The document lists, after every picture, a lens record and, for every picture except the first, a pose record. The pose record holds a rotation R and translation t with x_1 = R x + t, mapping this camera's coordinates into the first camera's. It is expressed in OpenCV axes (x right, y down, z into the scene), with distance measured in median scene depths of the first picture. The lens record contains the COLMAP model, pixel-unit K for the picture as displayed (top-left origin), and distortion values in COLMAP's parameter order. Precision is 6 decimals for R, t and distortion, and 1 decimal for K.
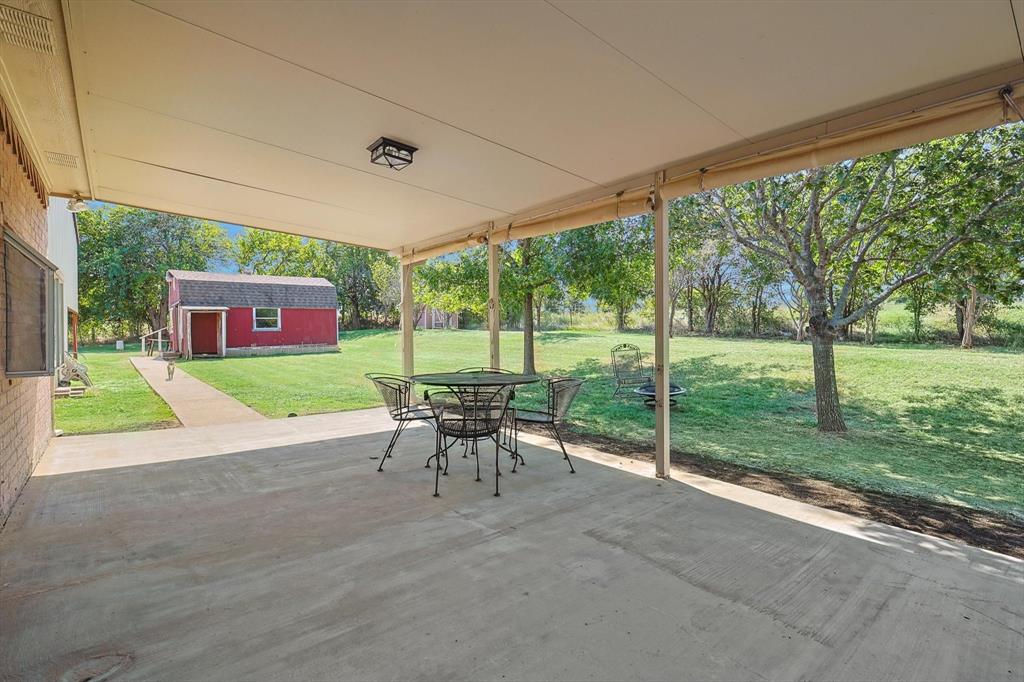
lens RADIAL K [[479.9, 0, 517.0], [0, 479.9, 334.1], [0, 0, 1]] dist [0.003001, 0.002182]
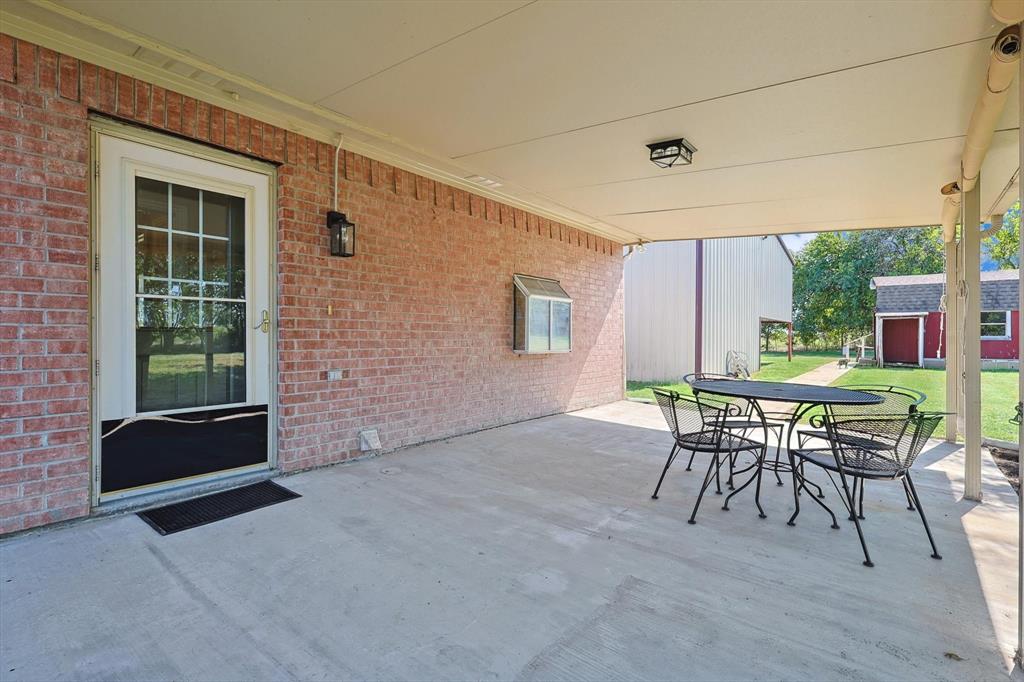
lens RADIAL K [[479.9, 0, 522.8], [0, 479.9, 333.8], [0, 0, 1]] dist [0.003001, 0.002182]
pose [[0.209805, 0.002197, -0.977741, 0.803898], [-0.021687, 0.999762, -0.002407, 0.017237], [0.977503, 0.021710, 0.209802, 0.595131]]
